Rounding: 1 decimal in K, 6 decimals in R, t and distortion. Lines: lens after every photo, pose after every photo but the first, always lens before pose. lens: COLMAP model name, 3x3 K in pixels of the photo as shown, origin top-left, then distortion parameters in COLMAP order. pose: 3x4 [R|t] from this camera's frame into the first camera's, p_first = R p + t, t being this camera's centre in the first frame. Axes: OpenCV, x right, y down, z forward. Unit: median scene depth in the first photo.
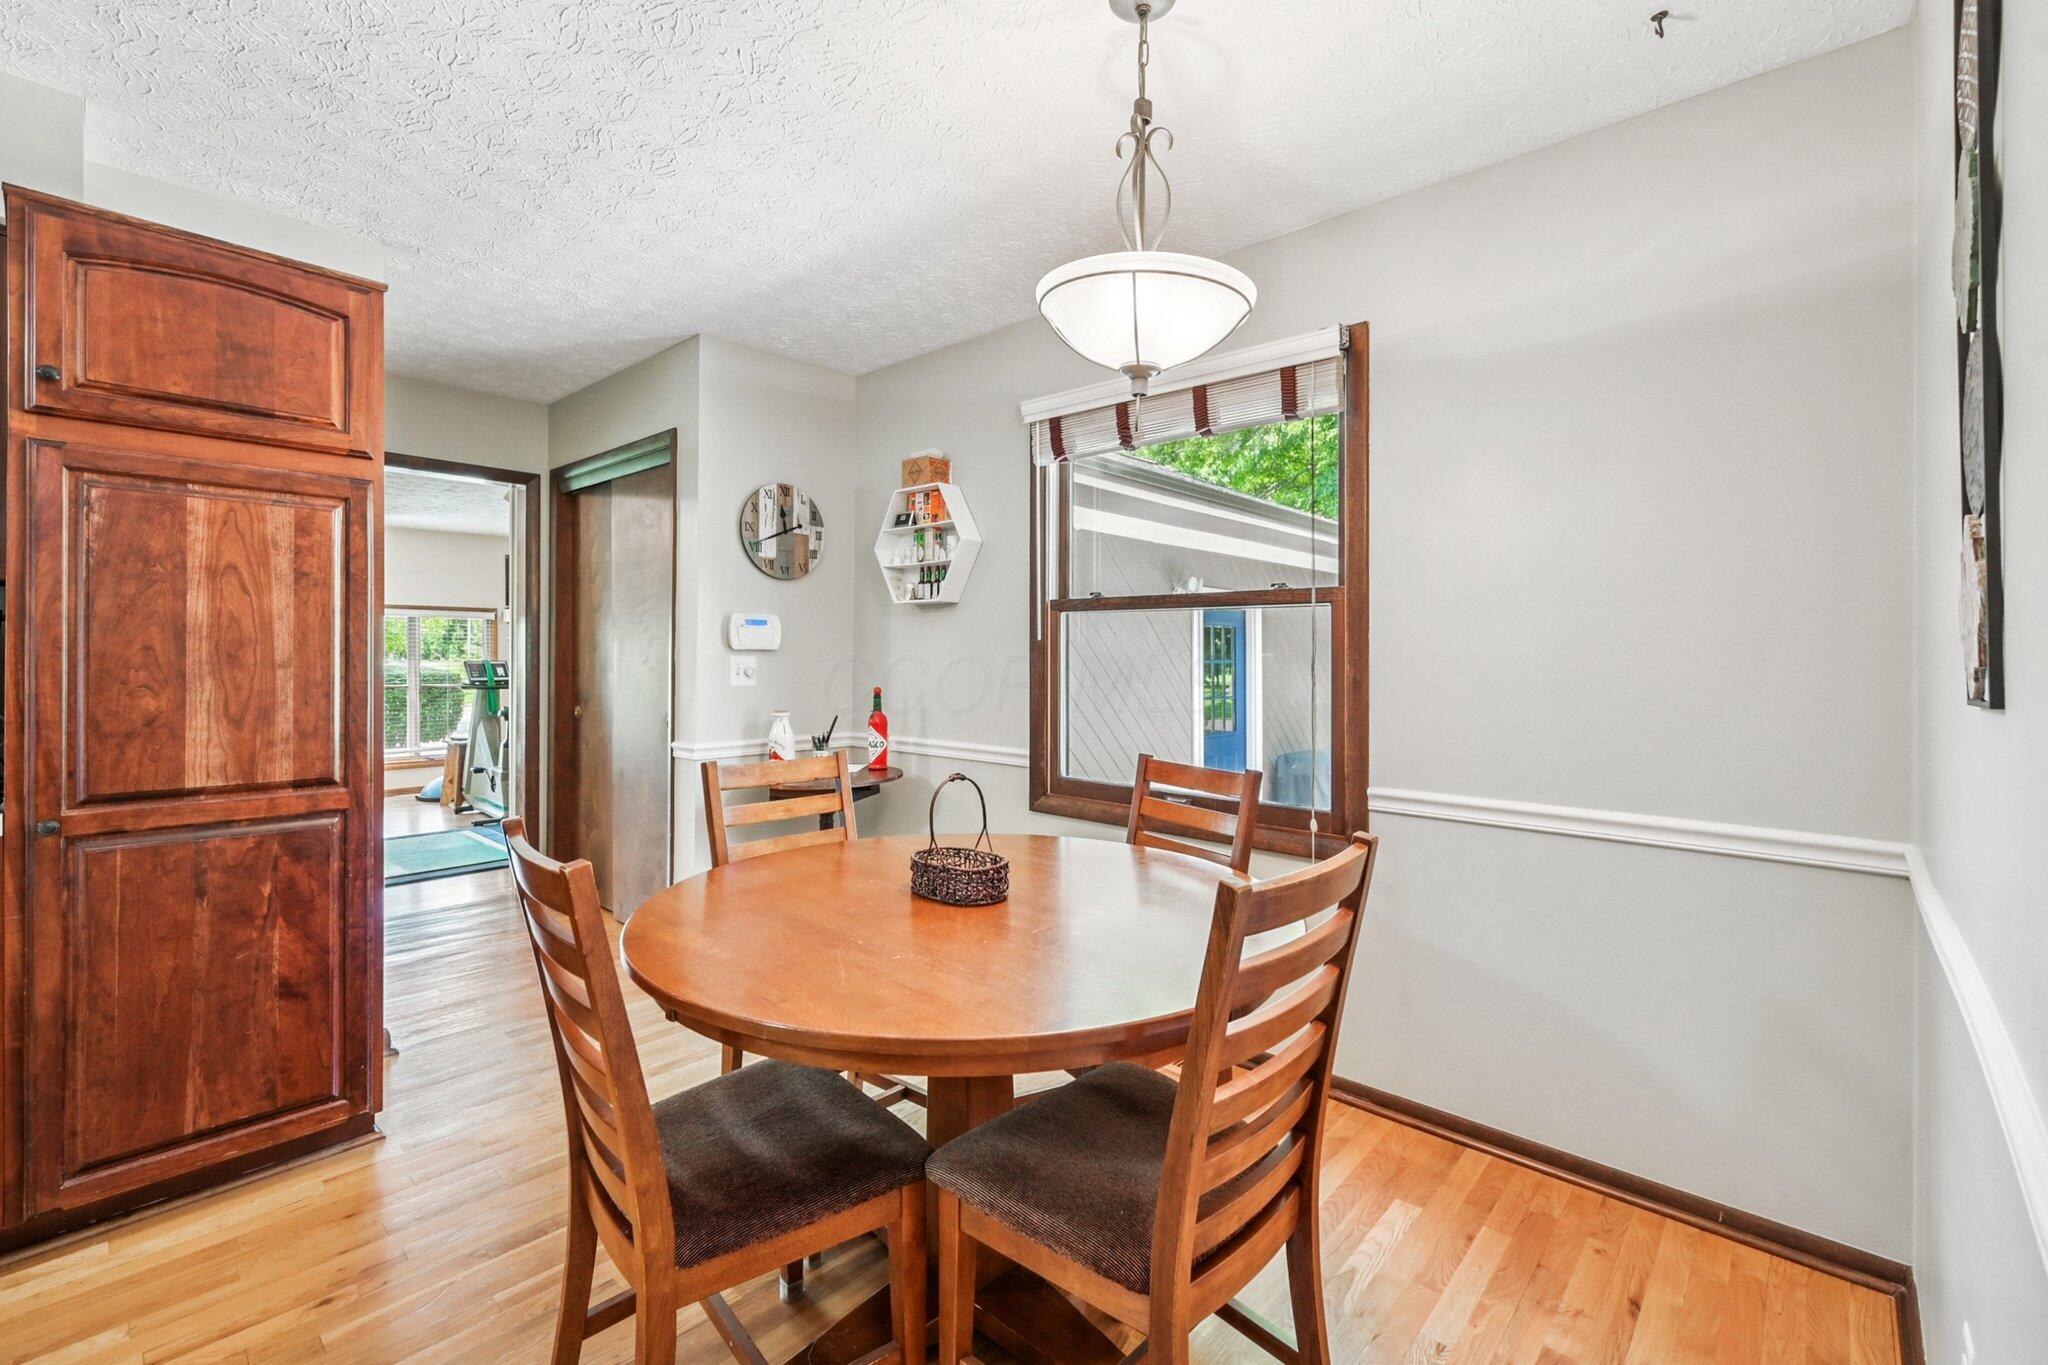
lens RADIAL K [[887.6, 0, 1024.5], [0, 887.6, 654.1], [0, 0, 1]] dist [0.000123, 0.000021]
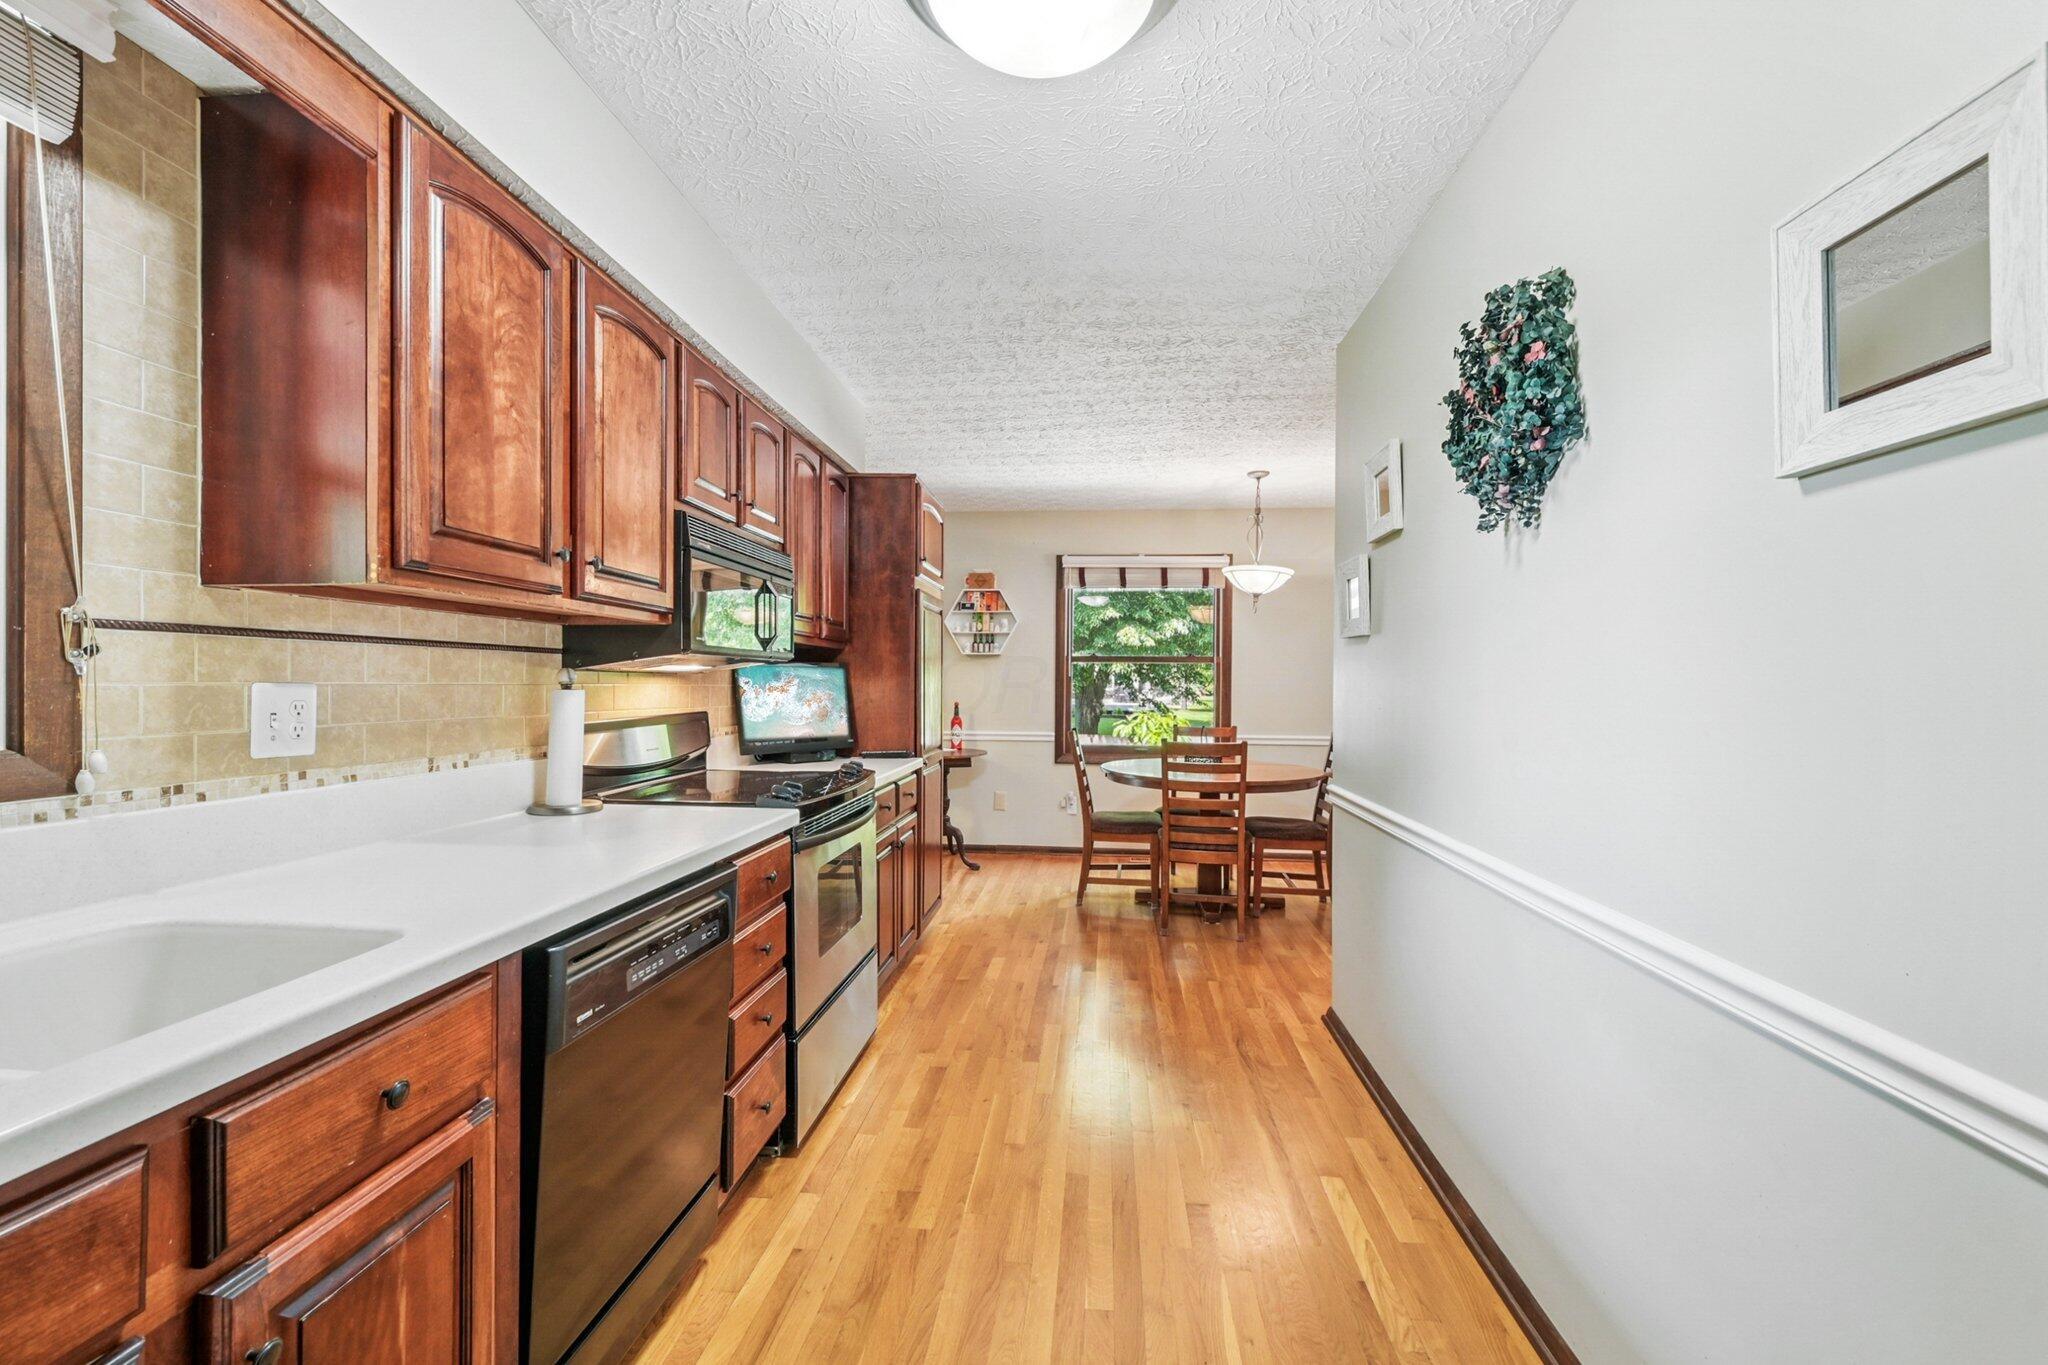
lens RADIAL K [[864.6, 0, 1019.0], [0, 864.6, 688.6], [0, 0, 1]] dist [-0.000092, 0.000442]
pose [[0.806960, 0.000328, 0.590607, -1.076265], [-0.005616, 0.999959, 0.007117, -0.002753], [-0.590580, -0.009060, 0.806928, -0.441394]]
